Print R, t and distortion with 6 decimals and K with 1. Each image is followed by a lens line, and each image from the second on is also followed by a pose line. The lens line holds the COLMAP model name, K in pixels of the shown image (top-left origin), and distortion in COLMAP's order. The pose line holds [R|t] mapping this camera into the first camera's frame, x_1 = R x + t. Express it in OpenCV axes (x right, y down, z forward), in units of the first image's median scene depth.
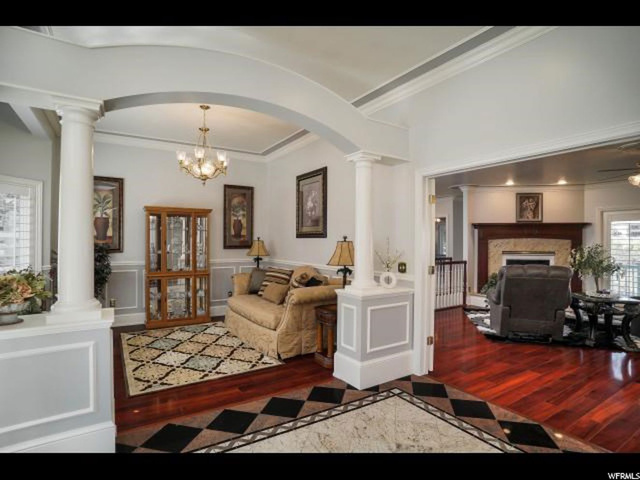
lens RADIAL K [[326.5, 0, 307.0], [0, 326.5, 243.8], [0, 0, 1]] dist [-0.047358, 0.009145]
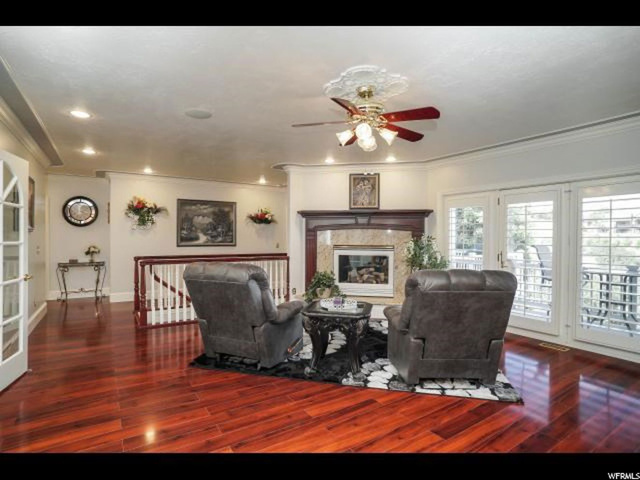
lens RADIAL K [[326.5, 0, 320.2], [0, 326.5, 238.1], [0, 0, 1]] dist [-0.047358, 0.009145]
pose [[0.999962, 0.004171, 0.007678, 0.577706], [-0.004136, 0.999981, -0.004615, 0.010137], [-0.007698, 0.004584, 0.999960, 0.169346]]
